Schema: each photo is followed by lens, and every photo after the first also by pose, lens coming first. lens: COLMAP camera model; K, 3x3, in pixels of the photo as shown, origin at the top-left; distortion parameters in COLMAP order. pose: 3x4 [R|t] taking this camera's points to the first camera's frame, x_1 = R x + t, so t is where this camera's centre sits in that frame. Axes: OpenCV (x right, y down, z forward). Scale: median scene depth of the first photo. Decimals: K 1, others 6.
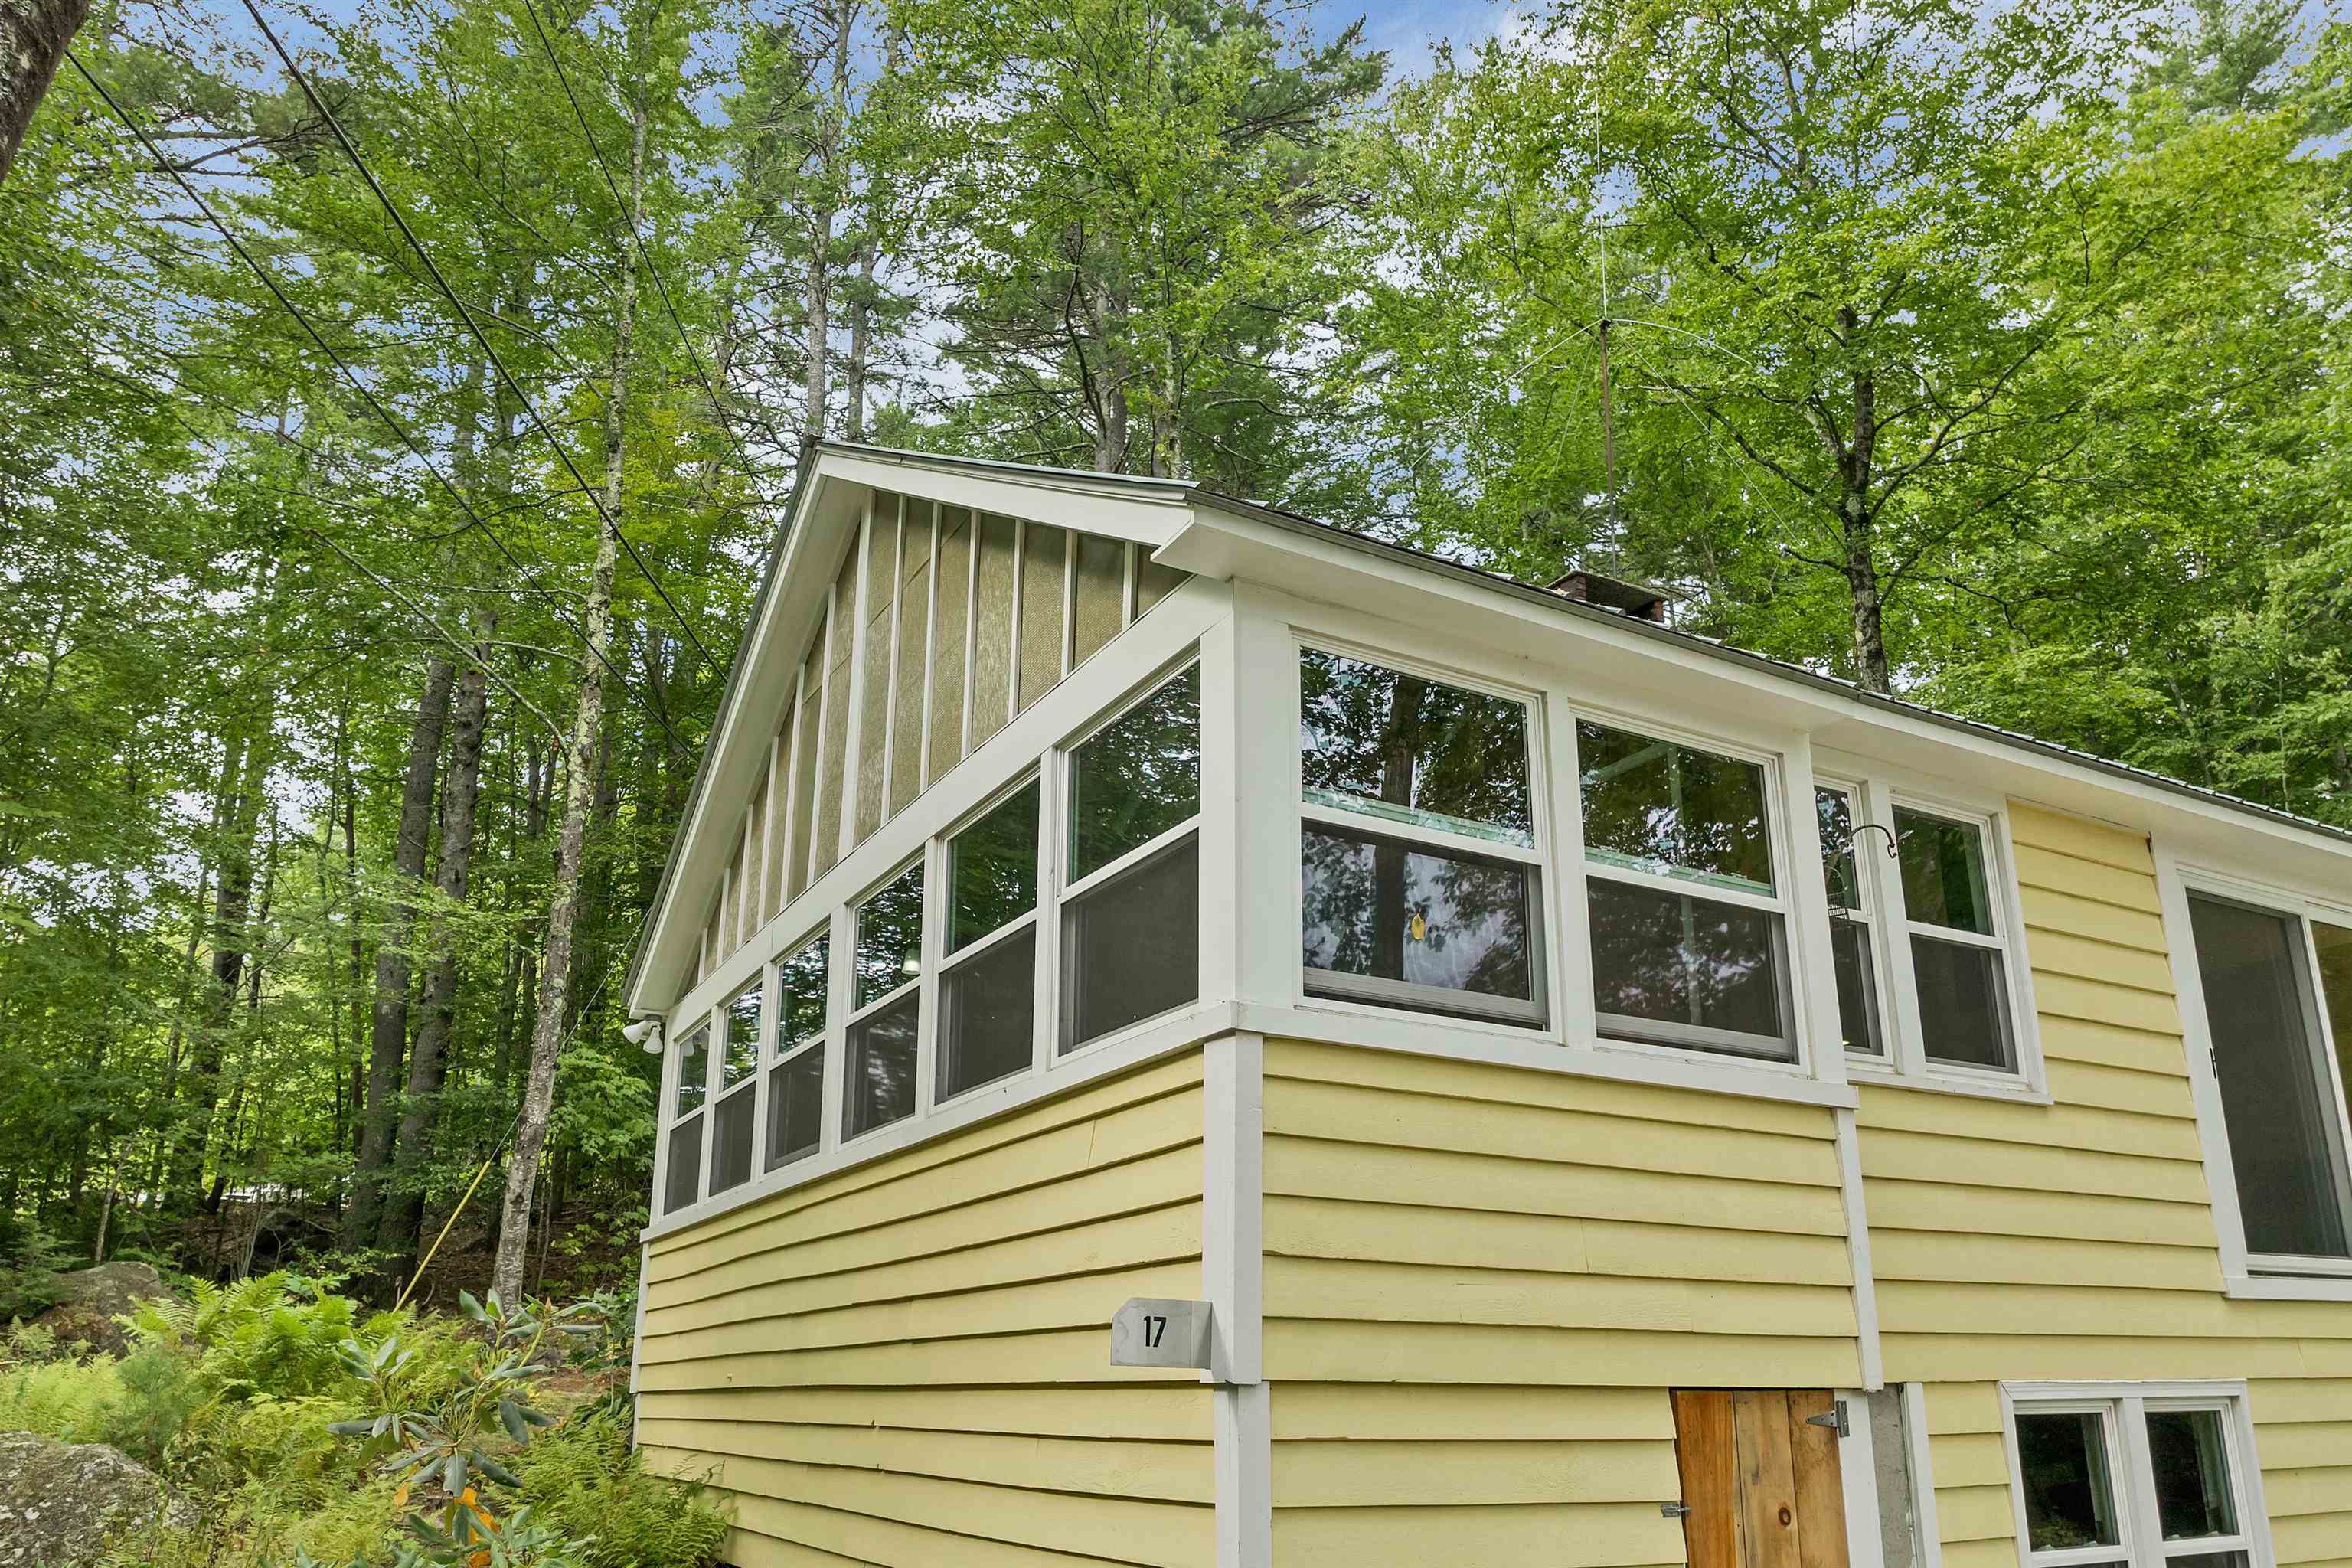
lens RADIAL K [[1692.2, 0, 1192.1], [0, 1692.2, 872.4], [0, 0, 1]] dist [-0.044926, -0.000531]
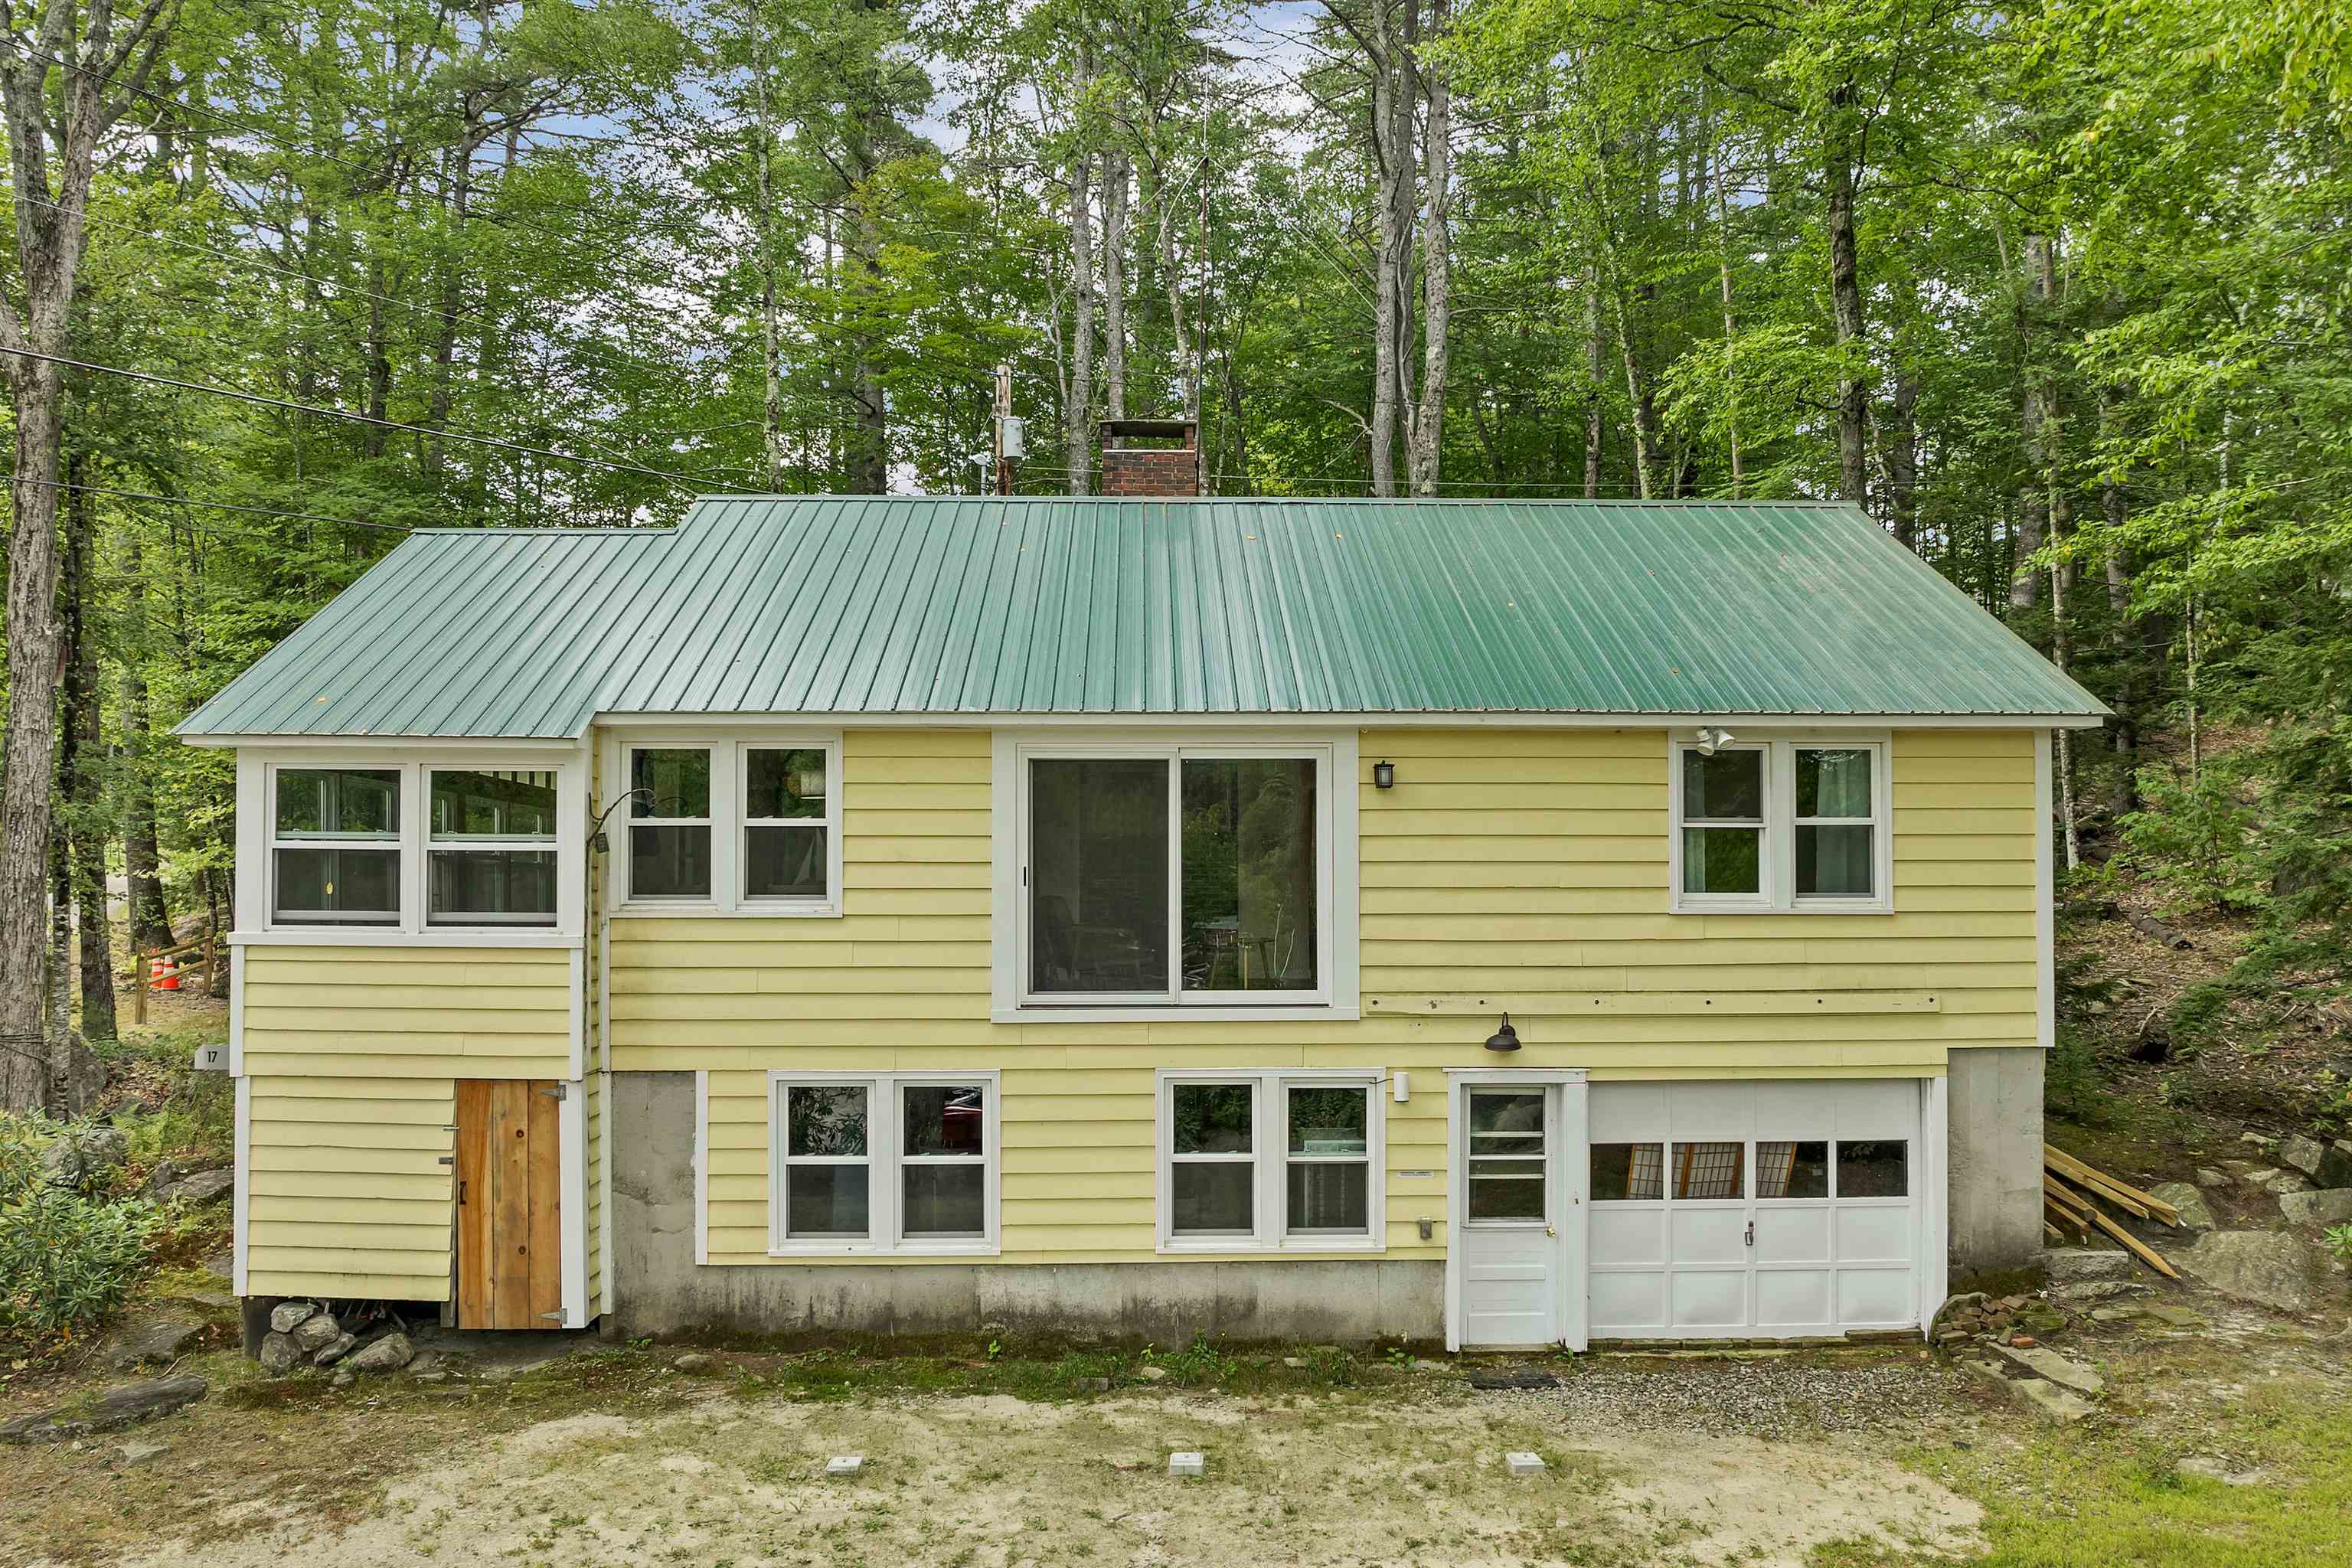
lens RADIAL K [[1692.2, 0, 1192.1], [0, 1692.2, 872.4], [0, 0, 1]] dist [-0.044926, -0.000531]
pose [[0.896211, -0.007026, -0.443573, 1.685308], [0.132158, 0.958705, 0.251832, -0.313575], [0.423486, -0.284317, 0.860130, -0.362853]]
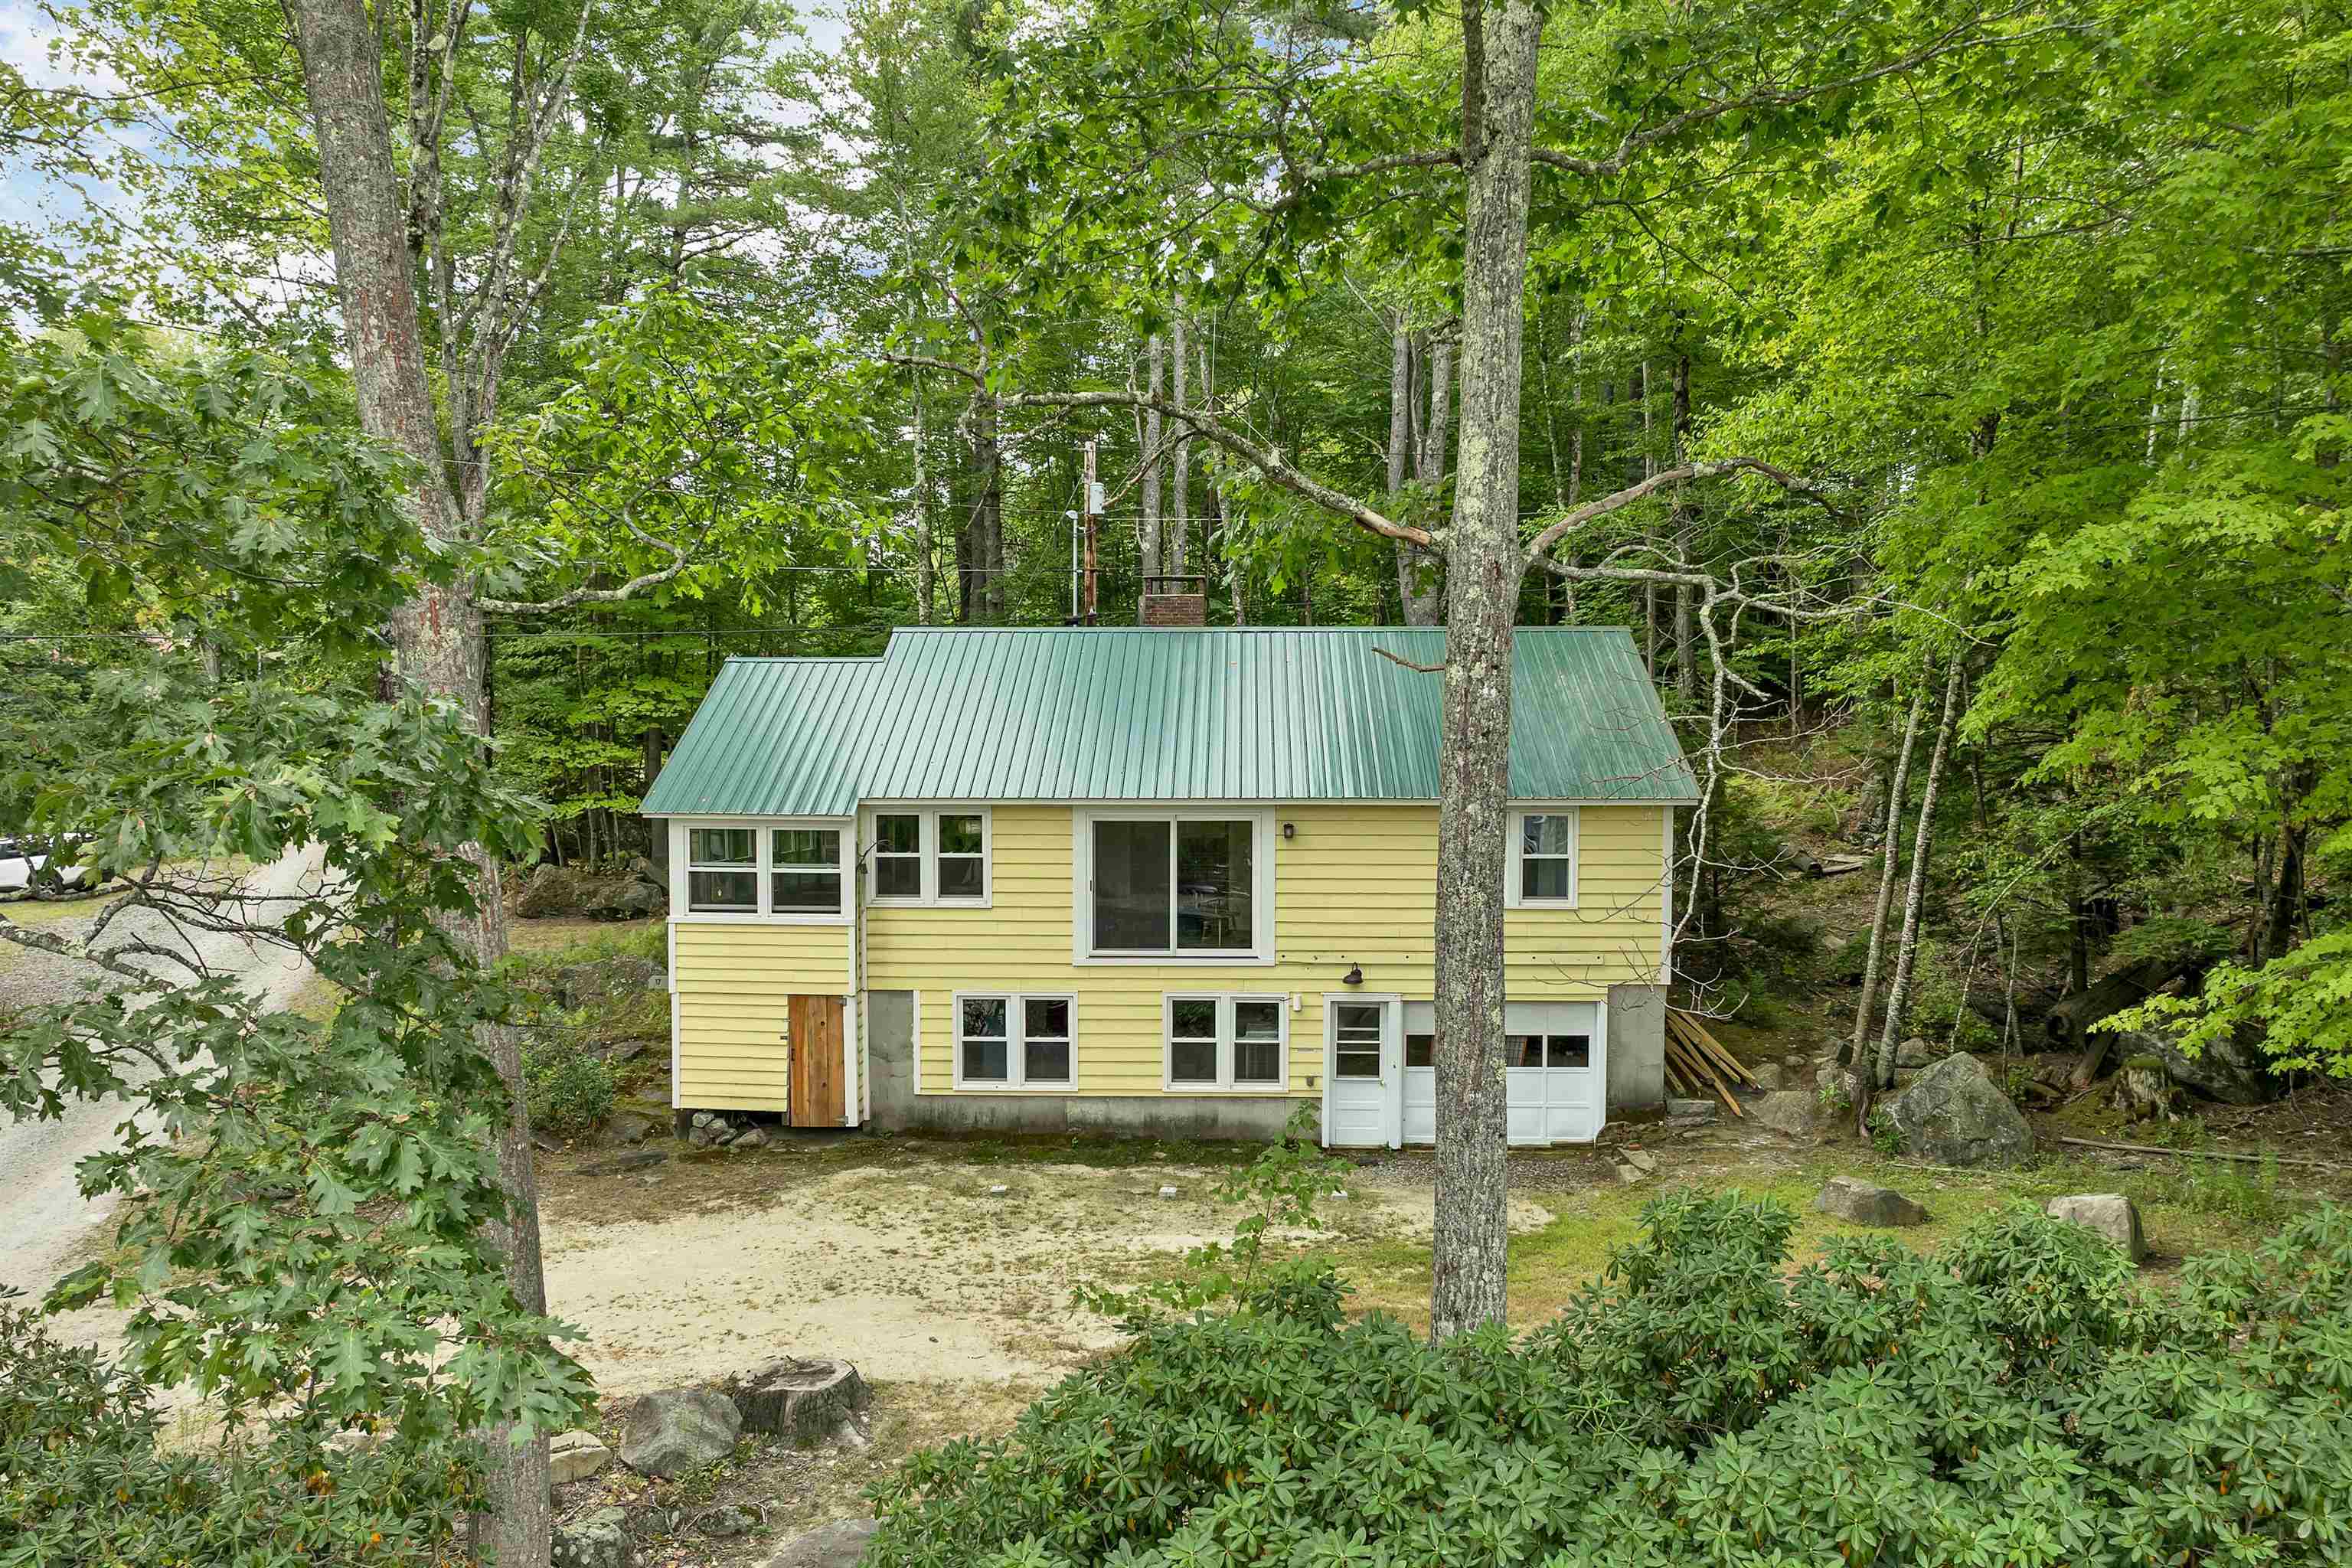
lens RADIAL K [[1692.2, 0, 1192.1], [0, 1692.2, 872.4], [0, 0, 1]] dist [-0.044926, -0.000531]
pose [[0.867764, 0.029478, -0.496102, 2.540597], [0.145369, 0.939524, 0.310100, -0.904262], [0.475241, -0.341211, 0.811000, -1.471131]]
